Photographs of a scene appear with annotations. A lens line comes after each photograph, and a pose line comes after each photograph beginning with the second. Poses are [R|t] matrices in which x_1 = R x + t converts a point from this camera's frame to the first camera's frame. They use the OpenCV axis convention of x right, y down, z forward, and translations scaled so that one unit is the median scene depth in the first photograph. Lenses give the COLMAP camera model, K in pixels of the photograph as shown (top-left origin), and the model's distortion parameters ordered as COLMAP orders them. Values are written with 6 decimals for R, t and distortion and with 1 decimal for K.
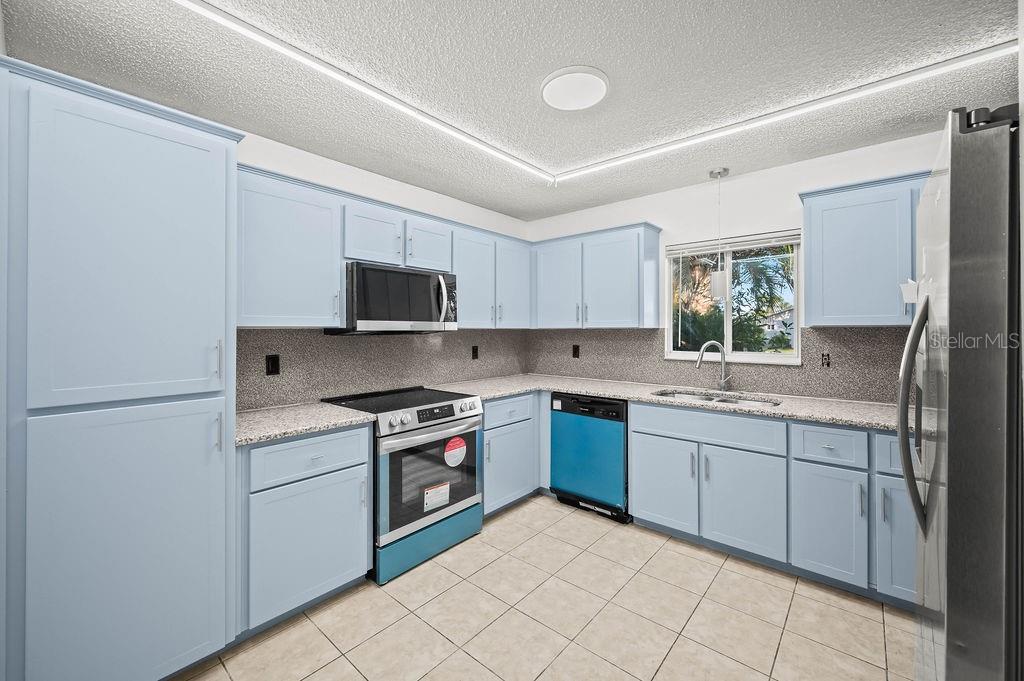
lens RADIAL K [[412.8, 0, 527.8], [0, 412.8, 326.8], [0, 0, 1]] dist [0.001156, 0.000166]
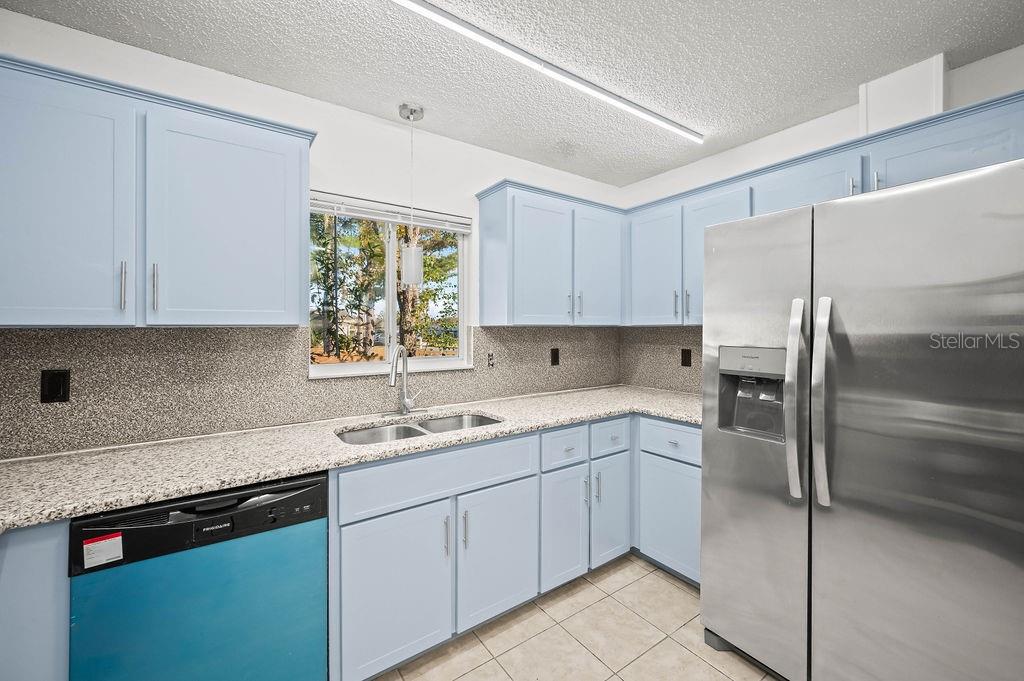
lens RADIAL K [[412.8, 0, 525.2], [0, 412.8, 326.8], [0, 0, 1]] dist [0.001156, 0.000166]
pose [[0.264937, 0.004436, 0.964255, -0.181851], [-0.005904, 0.999978, -0.002978, 0.004116], [-0.964248, -0.004904, 0.264957, 0.633302]]
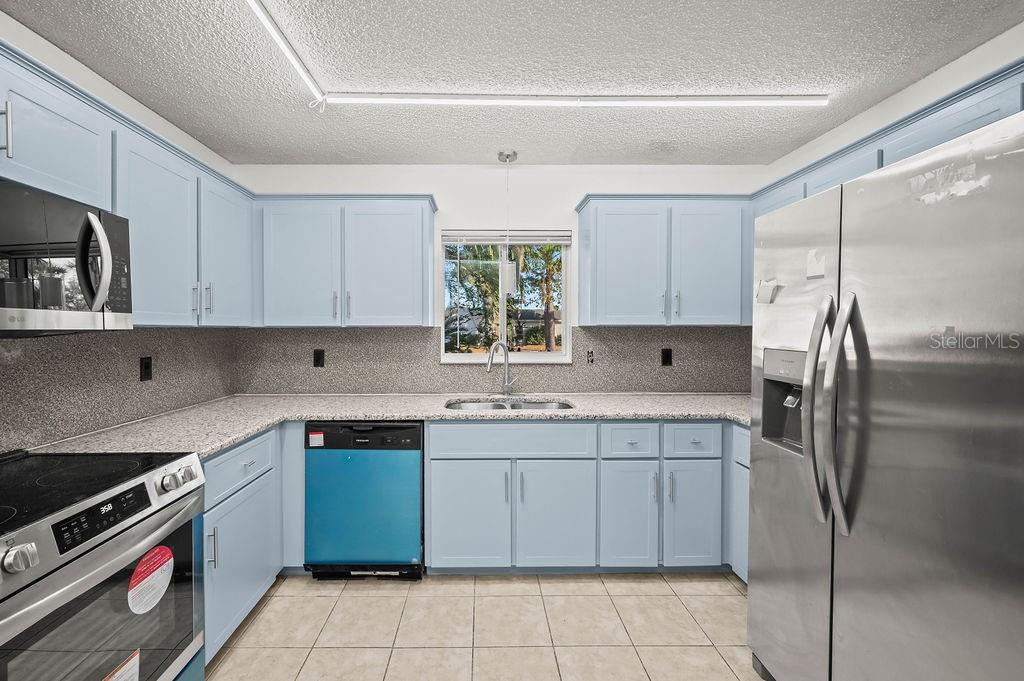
lens RADIAL K [[412.8, 0, 482.2], [0, 412.8, 332.5], [0, 0, 1]] dist [0.001156, 0.000166]
pose [[0.770298, -0.004894, 0.637665, -0.164718], [-0.005984, 0.999871, 0.014903, 0.002247], [-0.637656, -0.015295, 0.770170, 0.340065]]
